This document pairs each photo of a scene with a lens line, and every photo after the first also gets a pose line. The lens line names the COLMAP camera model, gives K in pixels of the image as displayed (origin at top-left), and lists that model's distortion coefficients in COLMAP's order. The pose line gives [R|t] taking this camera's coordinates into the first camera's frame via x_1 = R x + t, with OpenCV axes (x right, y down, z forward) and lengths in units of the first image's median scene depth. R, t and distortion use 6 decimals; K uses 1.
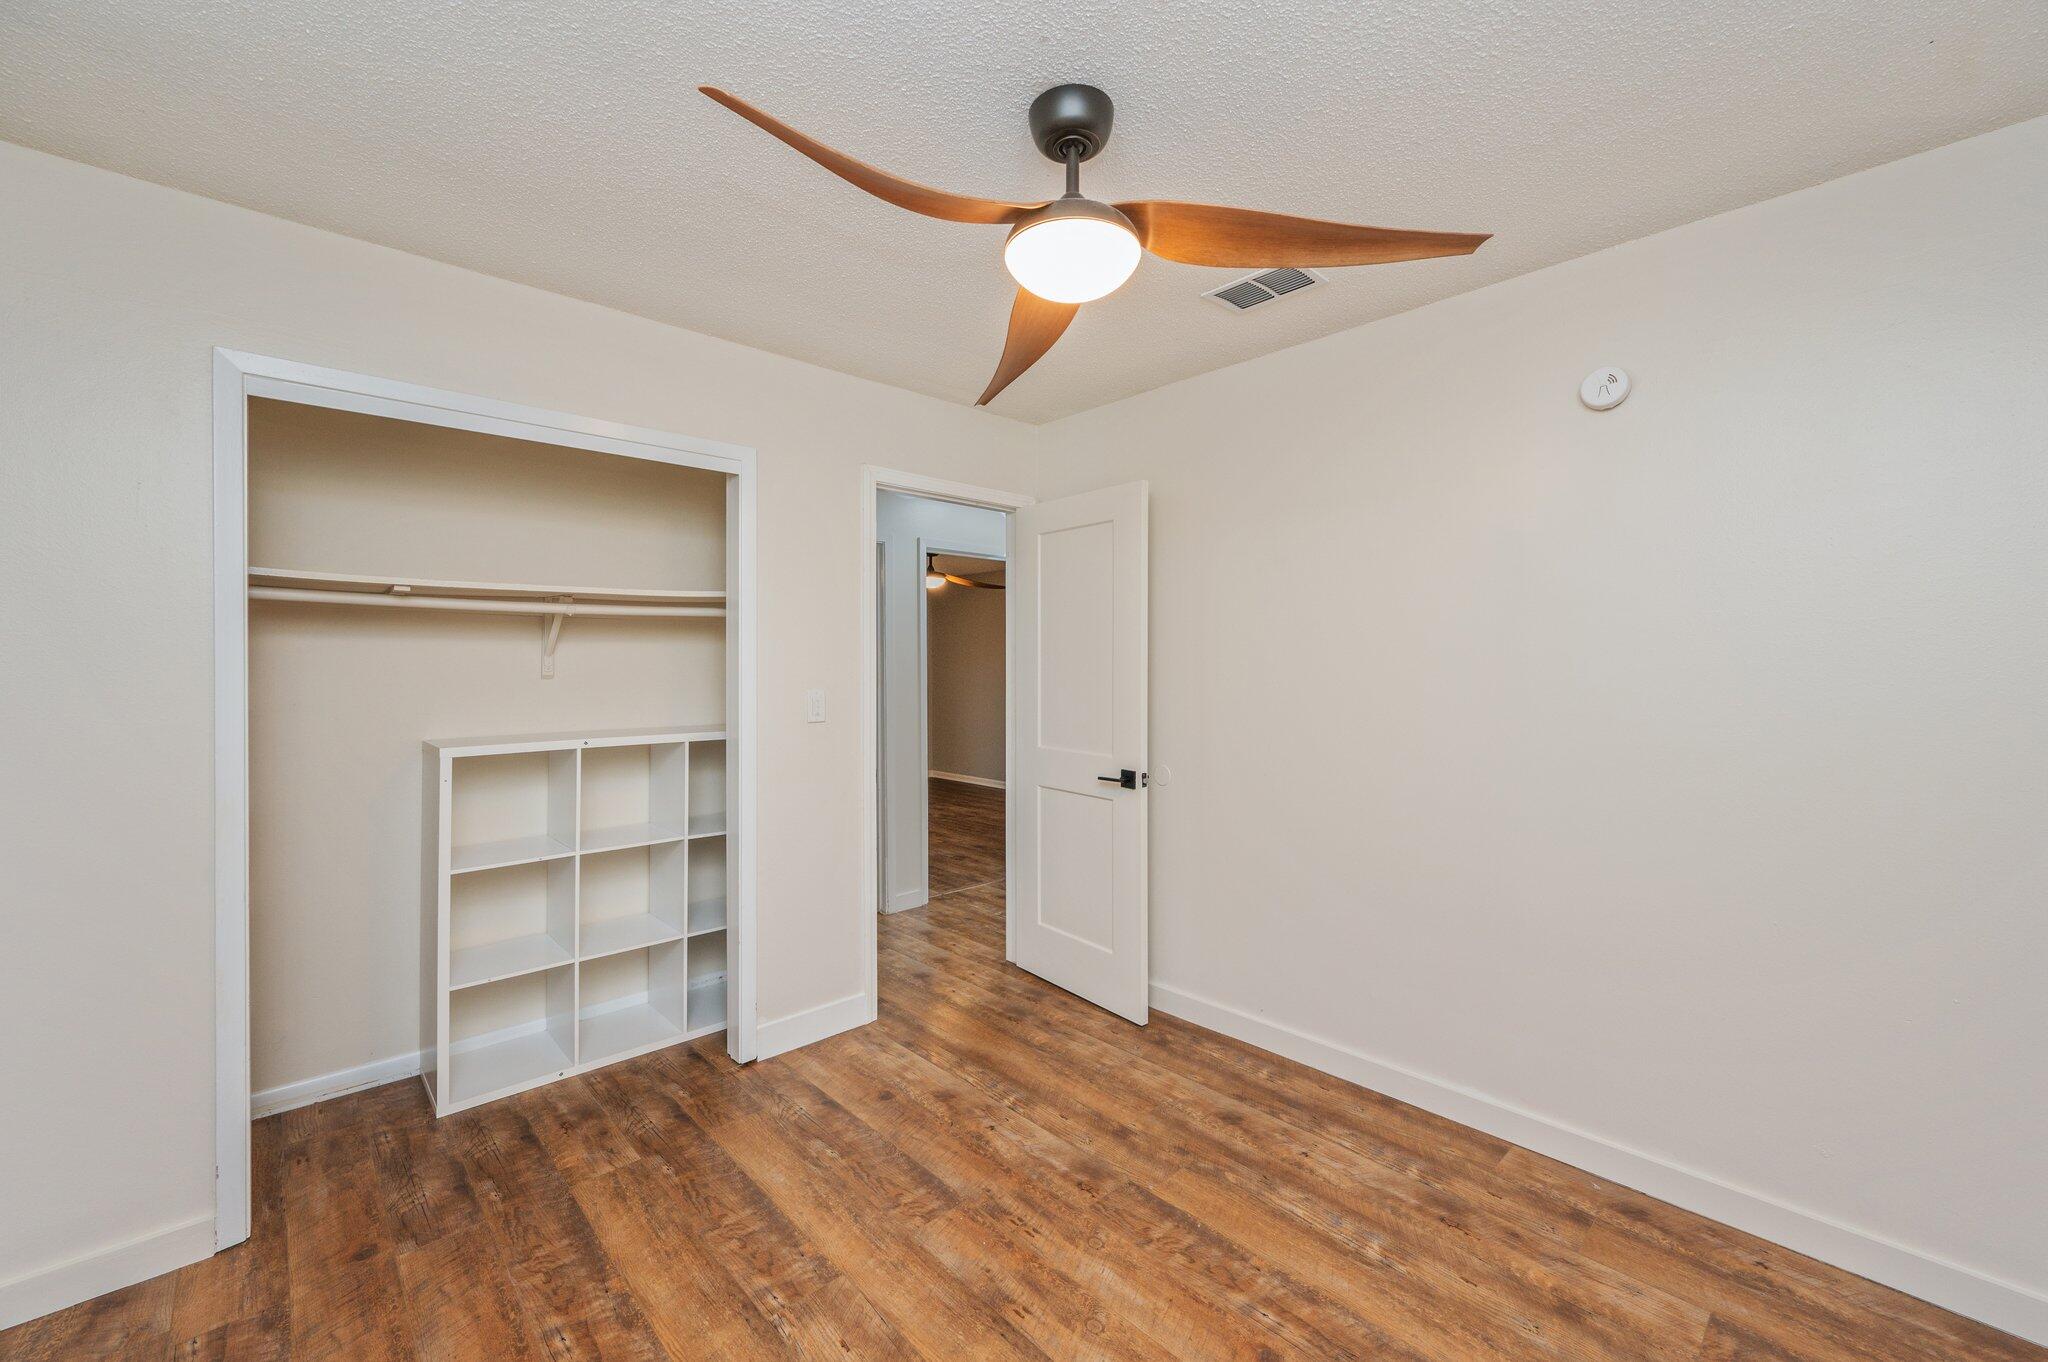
lens RADIAL K [[813.1, 0, 1035.4], [0, 813.1, 673.4], [0, 0, 1]] dist [0.002714, -0.000194]
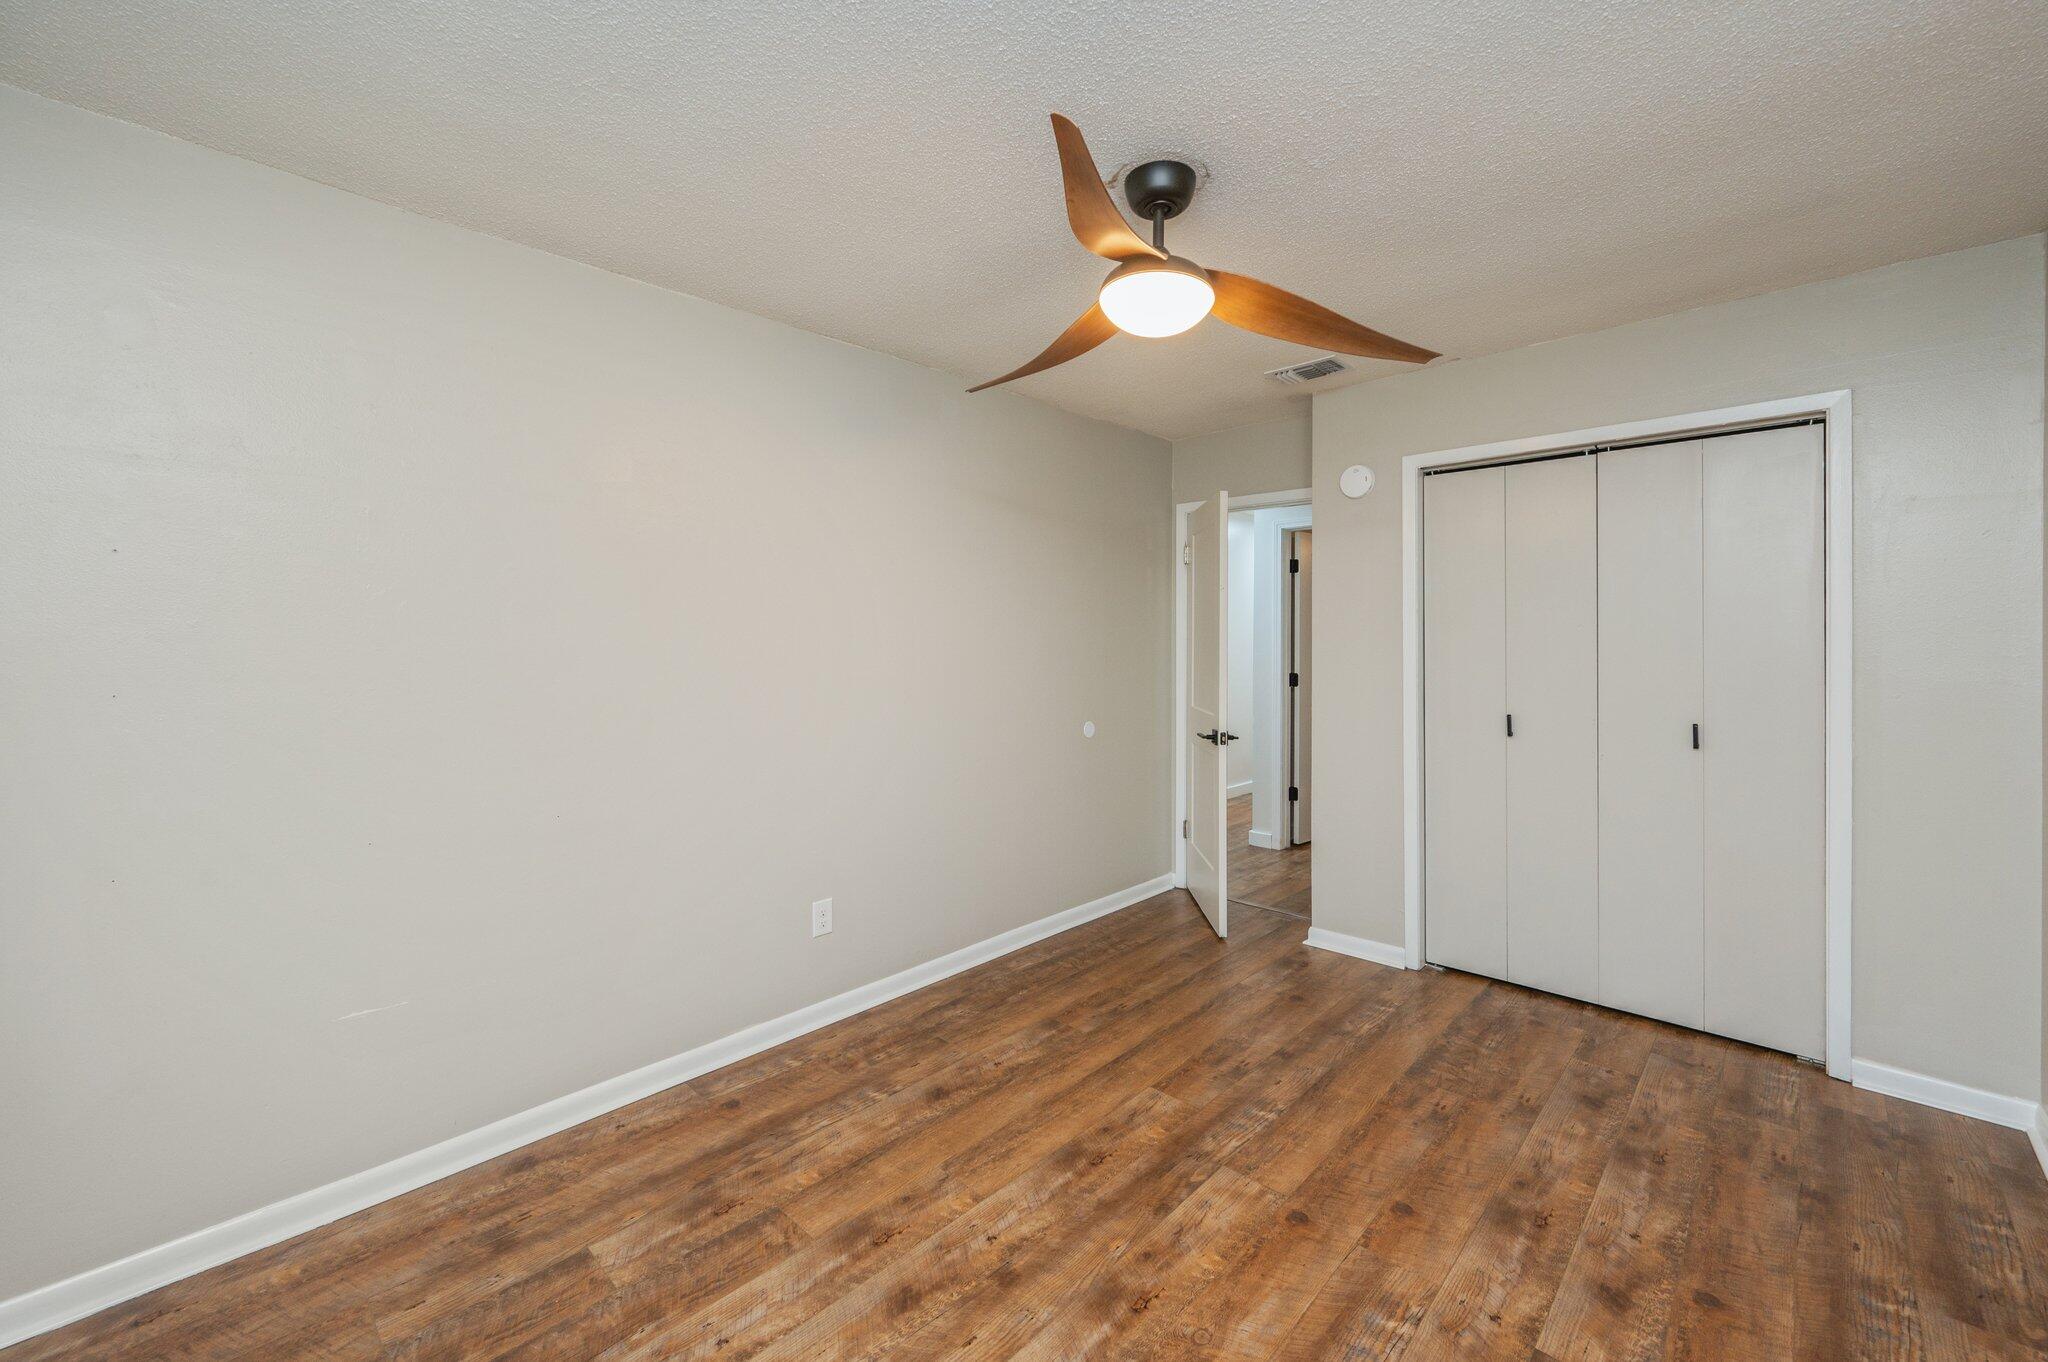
lens RADIAL K [[813.1, 0, 1035.4], [0, 813.1, 673.4], [0, 0, 1]] dist [0.002714, -0.000194]
pose [[-0.058612, -0.033057, 0.997733, -0.528809], [0.000356, 0.999451, 0.033134, -0.005841], [-0.998281, 0.002297, -0.058568, 0.648599]]
